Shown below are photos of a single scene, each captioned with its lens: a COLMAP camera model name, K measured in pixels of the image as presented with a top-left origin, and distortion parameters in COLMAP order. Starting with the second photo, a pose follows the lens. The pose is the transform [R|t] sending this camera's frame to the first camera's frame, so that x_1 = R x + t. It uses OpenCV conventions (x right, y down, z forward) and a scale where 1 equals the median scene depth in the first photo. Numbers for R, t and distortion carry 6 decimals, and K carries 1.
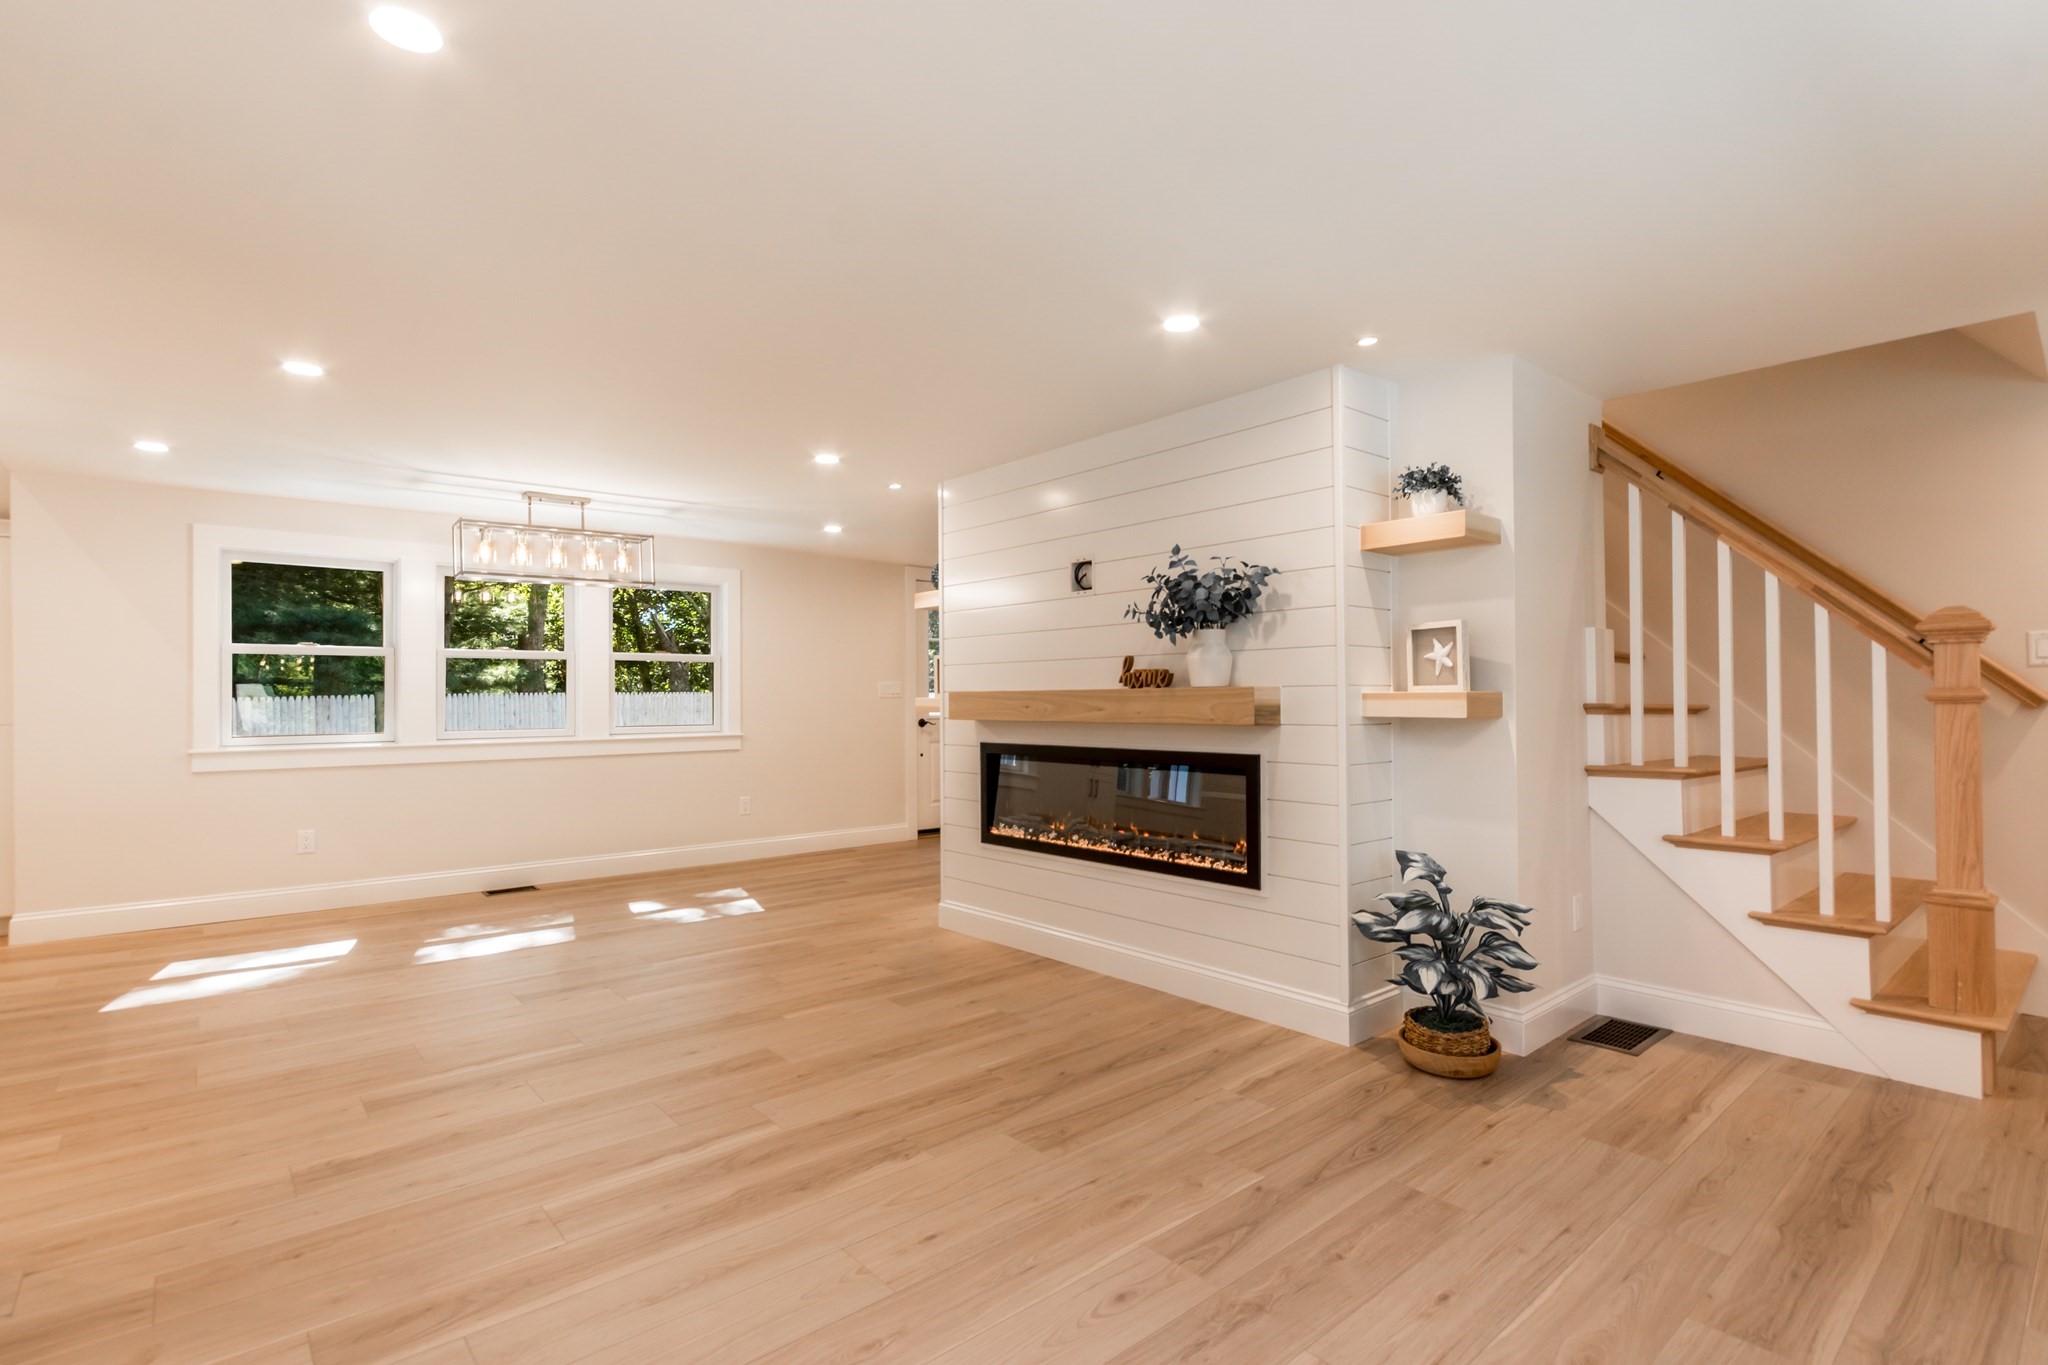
lens RADIAL K [[956.1, 0, 1009.5], [0, 956.1, 703.4], [0, 0, 1]] dist [0.006474, -0.001068]
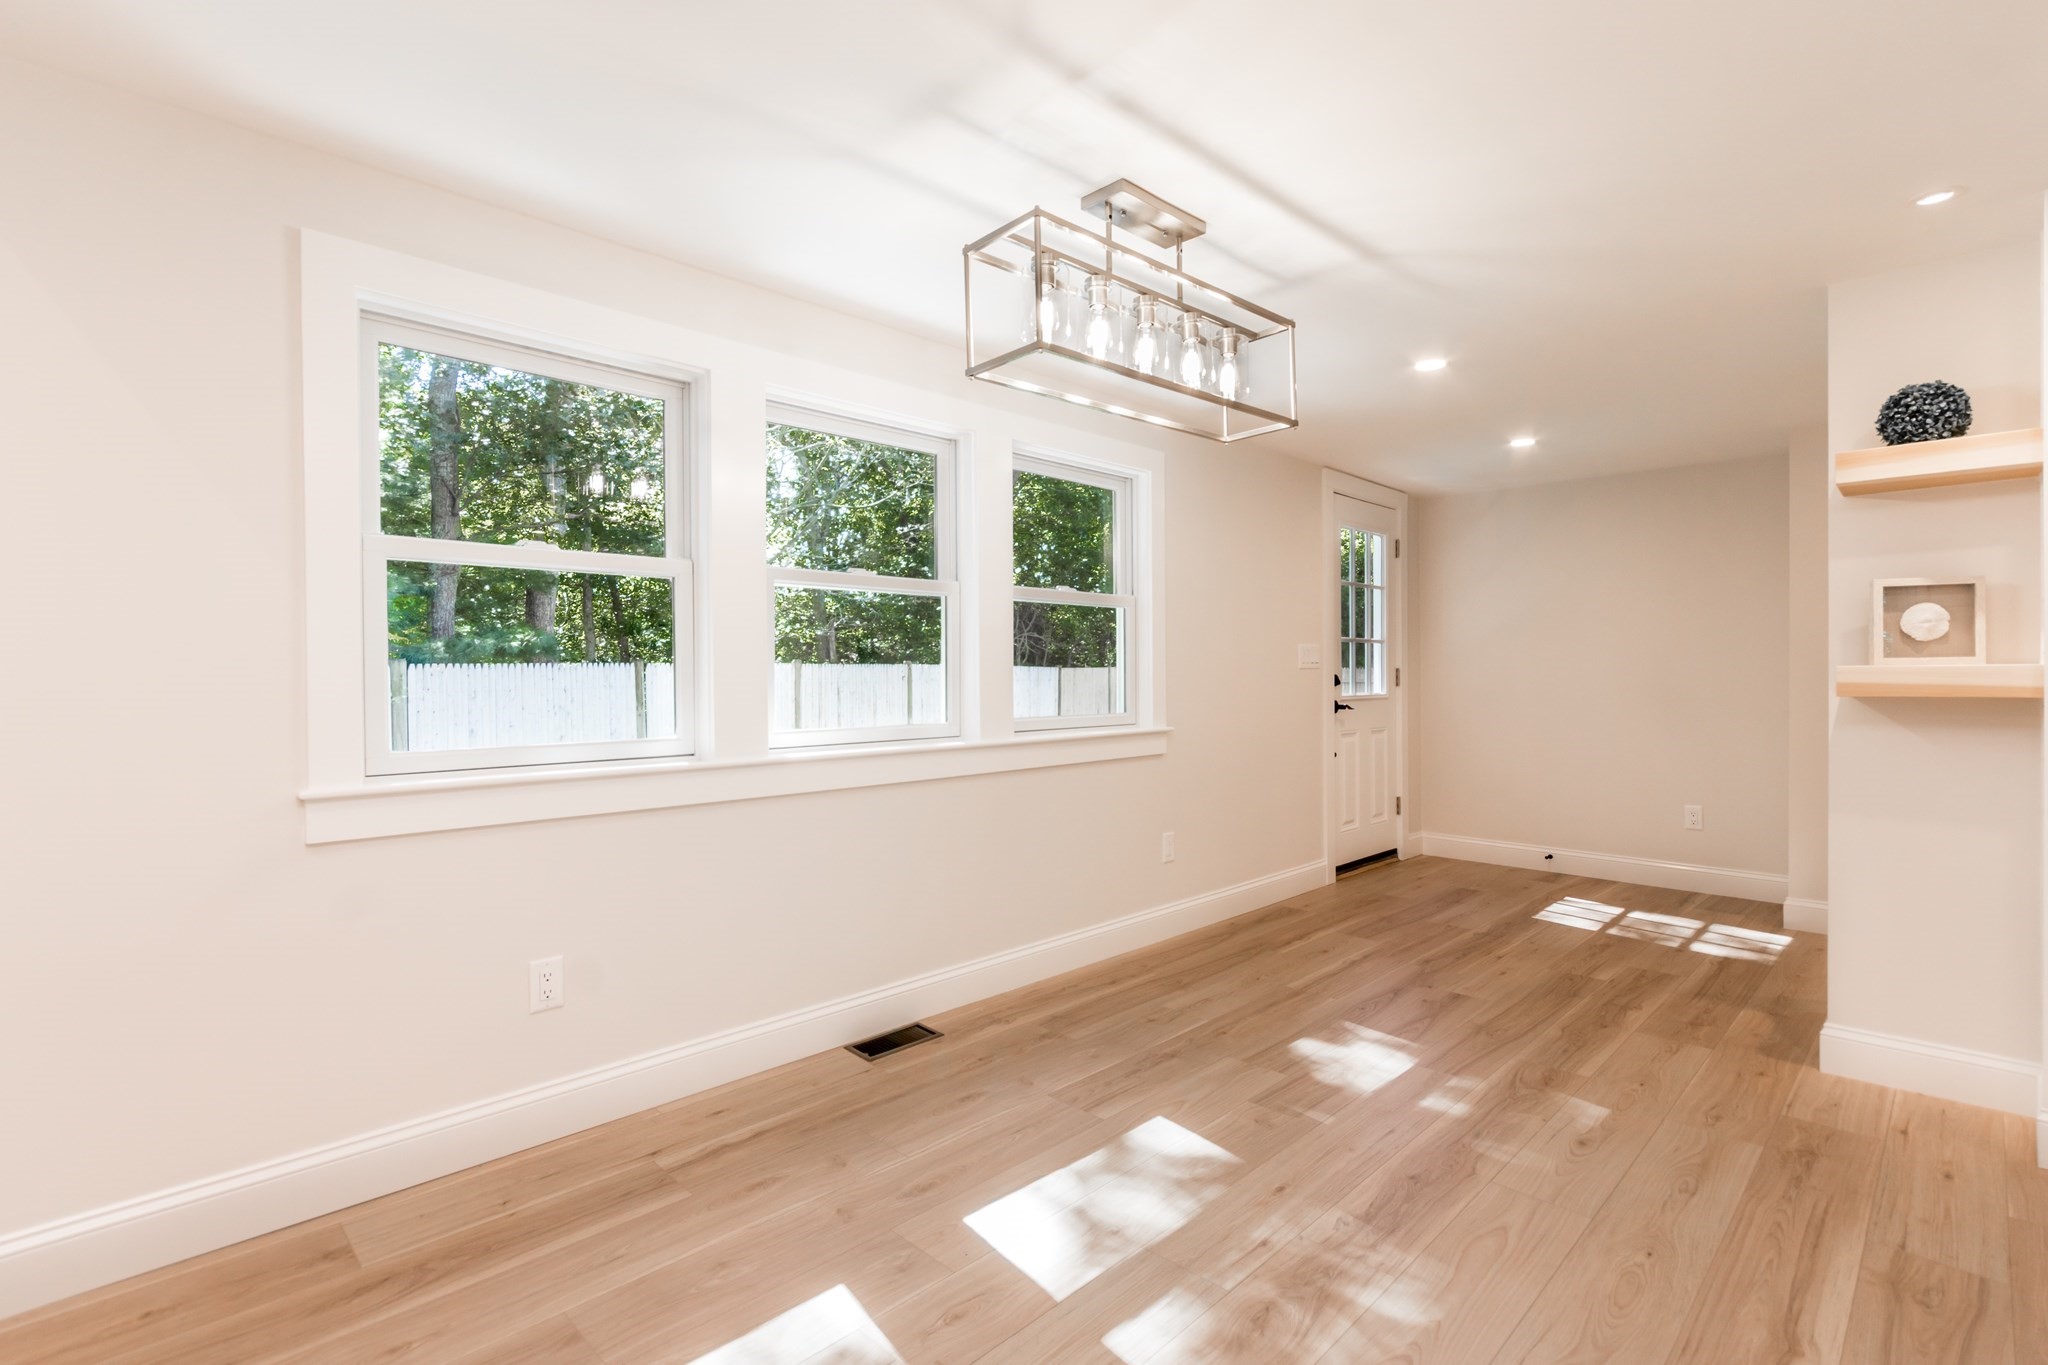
lens RADIAL K [[956.1, 0, 1024.6], [0, 956.1, 692.2], [0, 0, 1]] dist [0.006474, -0.001068]
pose [[0.997180, 0.000756, 0.075042, -0.701592], [-0.001656, 0.999927, 0.011940, 0.002338], [-0.075028, -0.012031, 0.997109, 0.691532]]
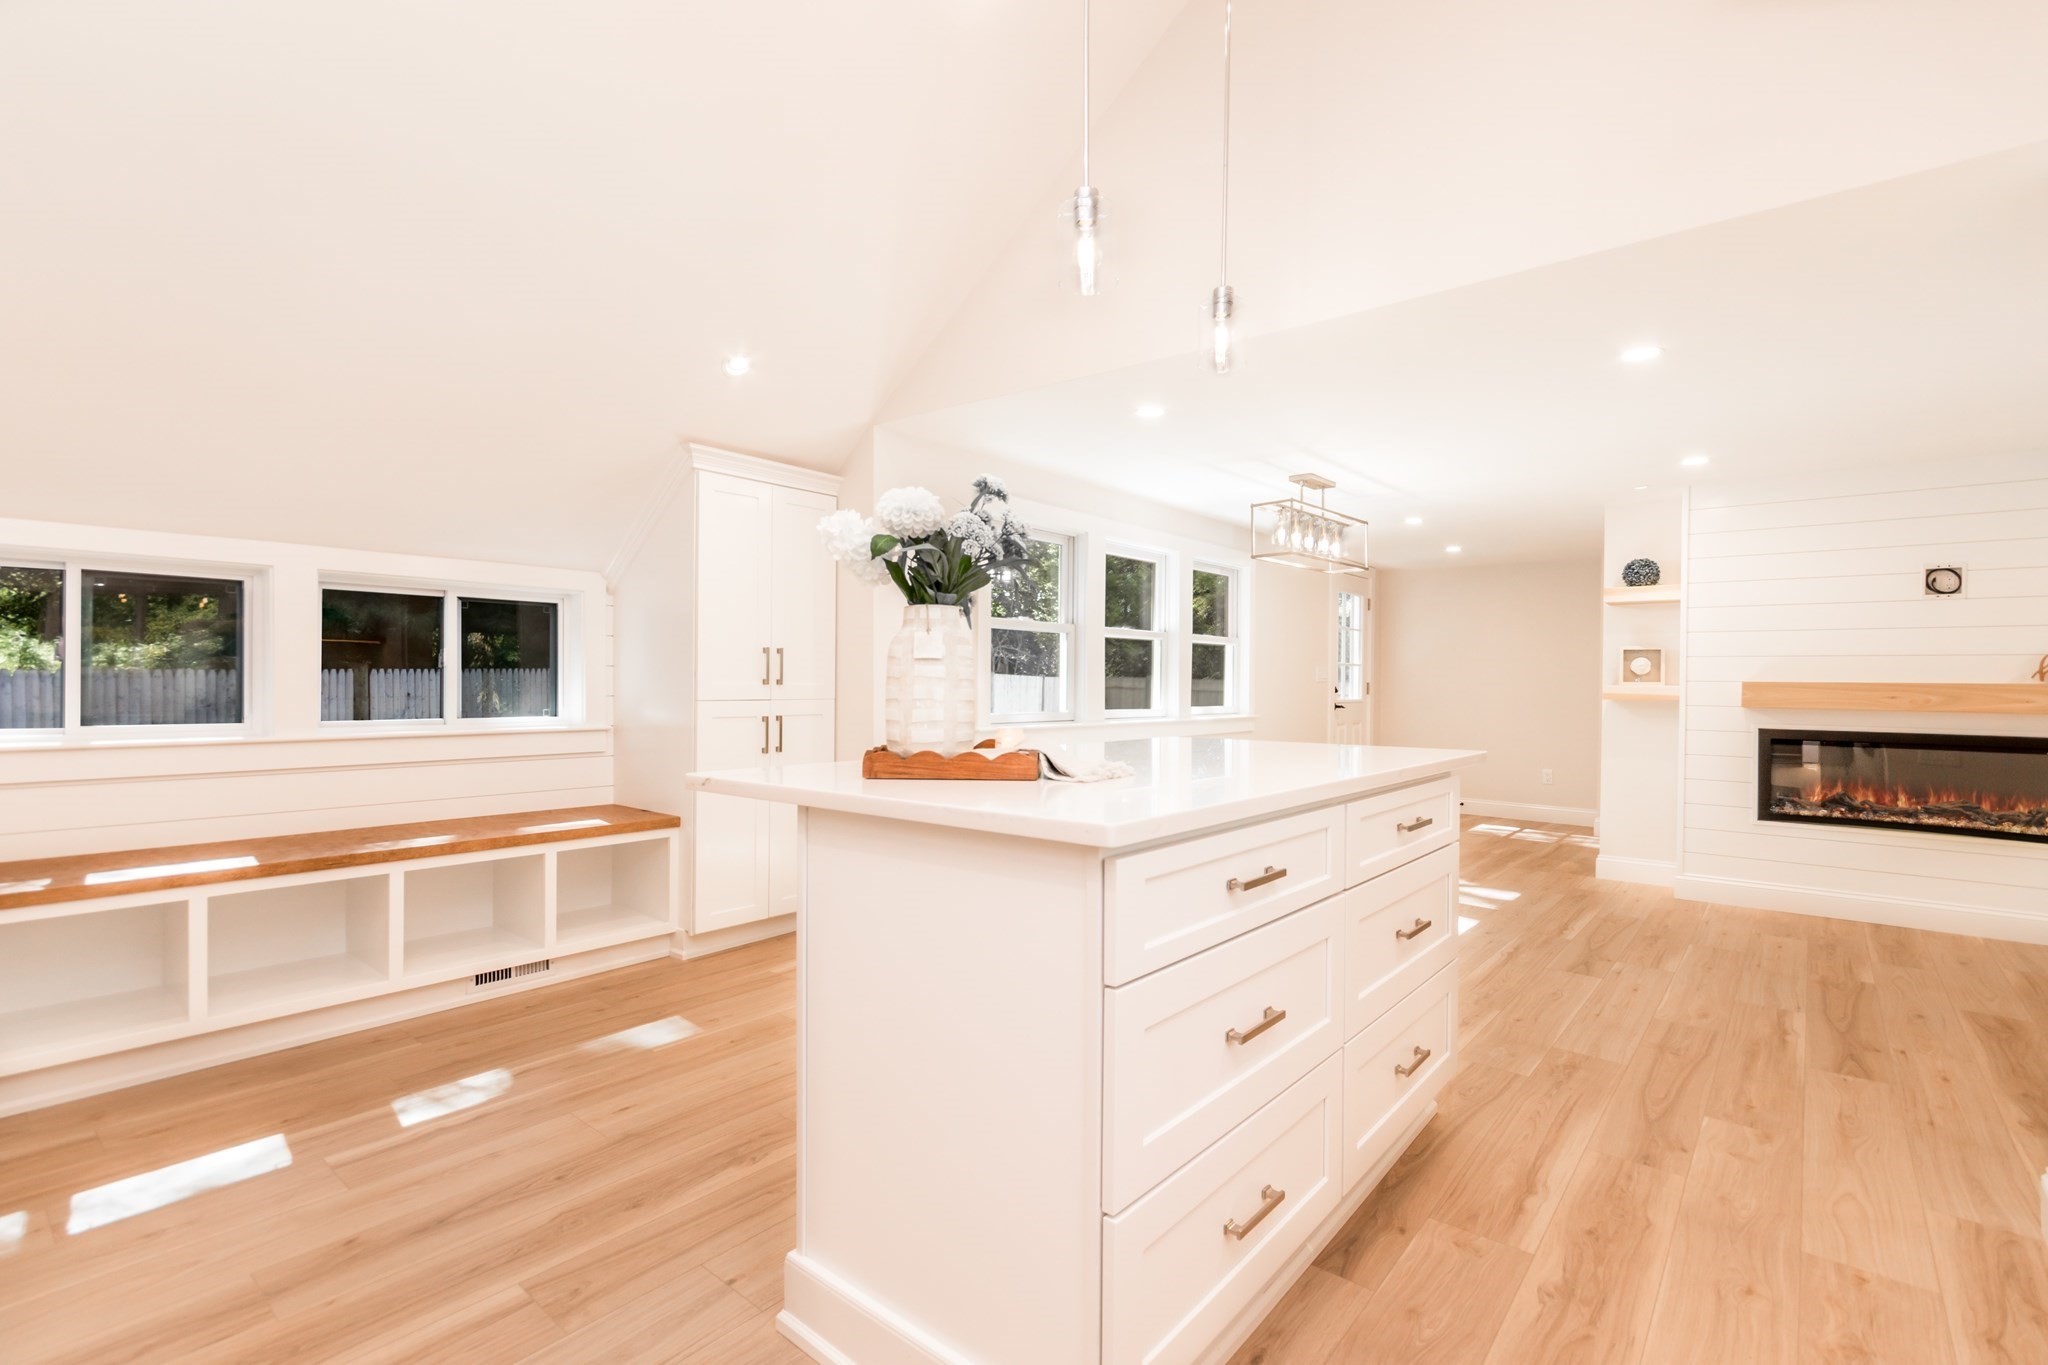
lens RADIAL K [[956.1, 0, 1036.3], [0, 956.1, 672.9], [0, 0, 1]] dist [0.006474, -0.001068]
pose [[0.983577, 0.016657, 0.179718, -1.168834], [-0.013717, 0.999751, -0.017590, 0.008811], [-0.179966, 0.014836, 0.983561, 0.079750]]
